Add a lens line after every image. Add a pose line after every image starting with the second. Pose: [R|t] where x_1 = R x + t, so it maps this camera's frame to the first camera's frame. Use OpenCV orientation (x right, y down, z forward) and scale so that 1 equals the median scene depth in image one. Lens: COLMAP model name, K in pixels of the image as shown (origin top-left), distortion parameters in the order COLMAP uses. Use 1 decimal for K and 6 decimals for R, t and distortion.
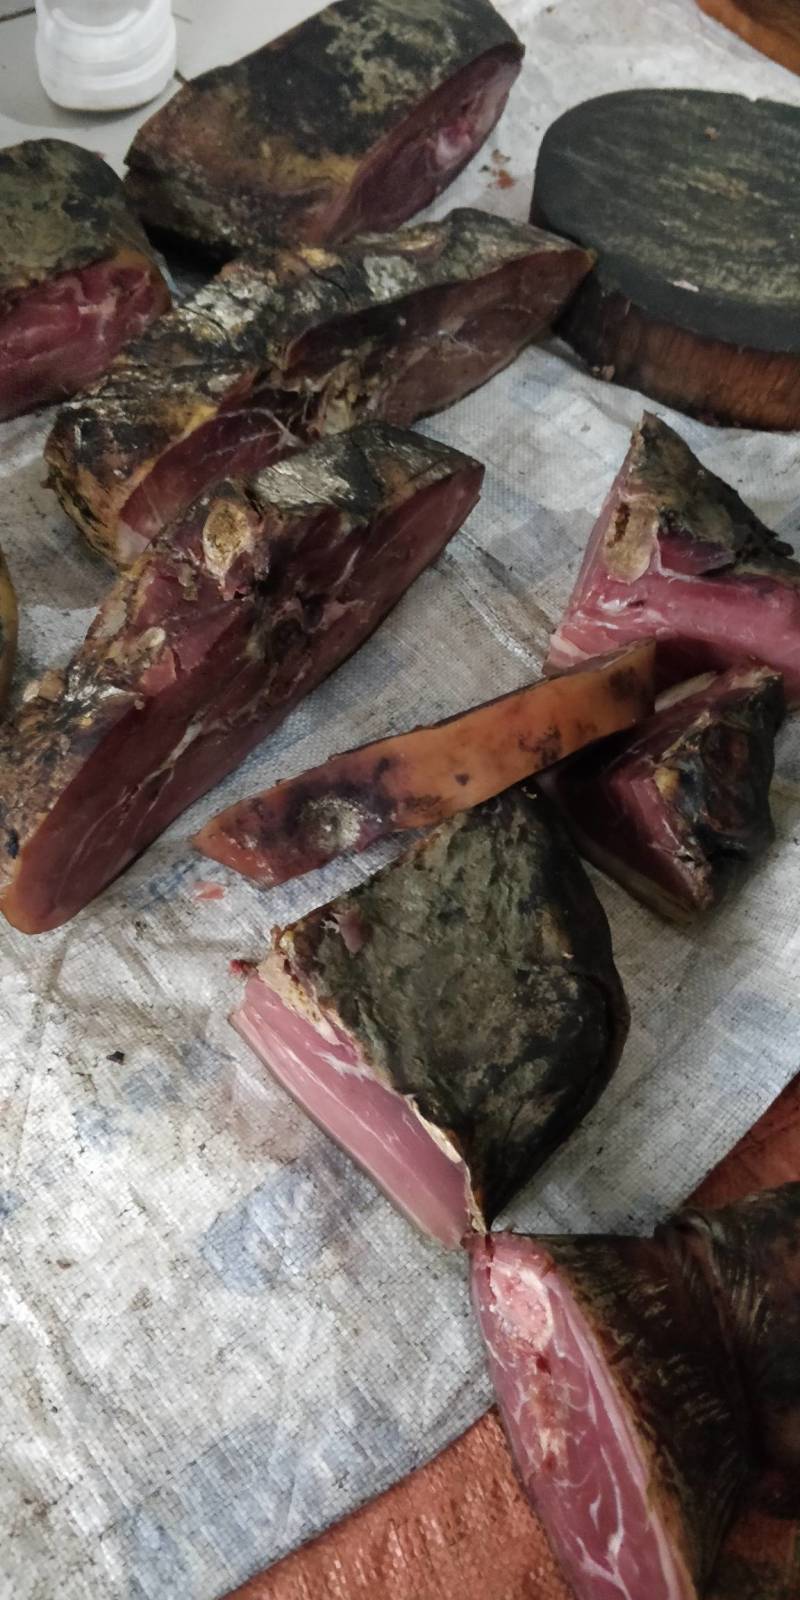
lens RADIAL K [[1358.5, 0, 414.9], [0, 1358.5, 798.5], [0, 0, 1]] dist [0.066209, -0.101121]
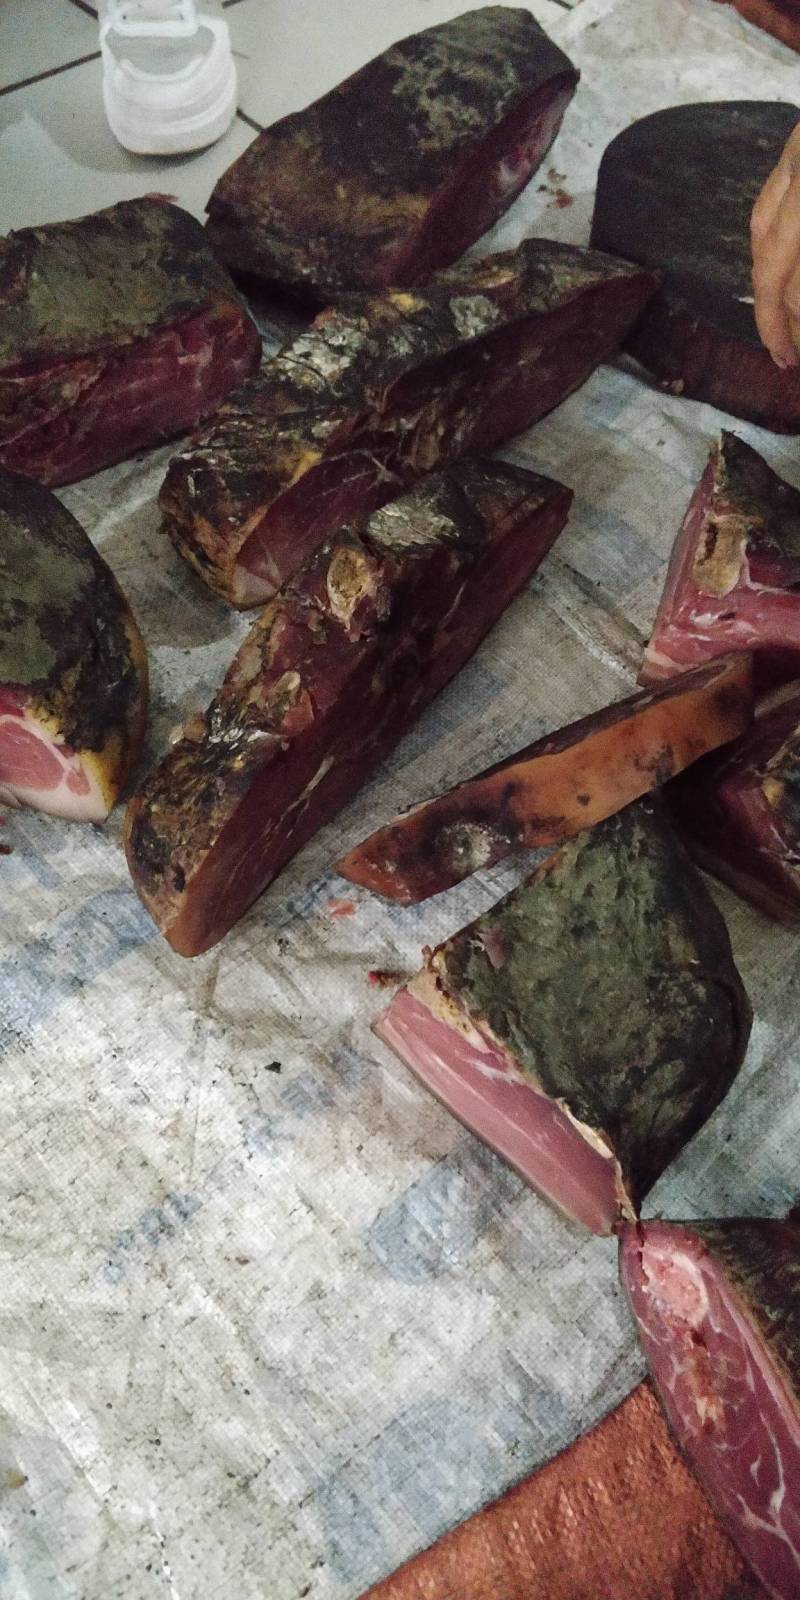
lens RADIAL K [[1358.5, 0, 404.9], [0, 1358.5, 789.1], [0, 0, 1]] dist [0.066209, -0.101121]
pose [[0.998438, -0.046004, -0.031696, -0.065049], [0.046466, 0.998822, 0.013981, -0.039828], [0.031015, -0.015432, 0.999400, -0.073181]]
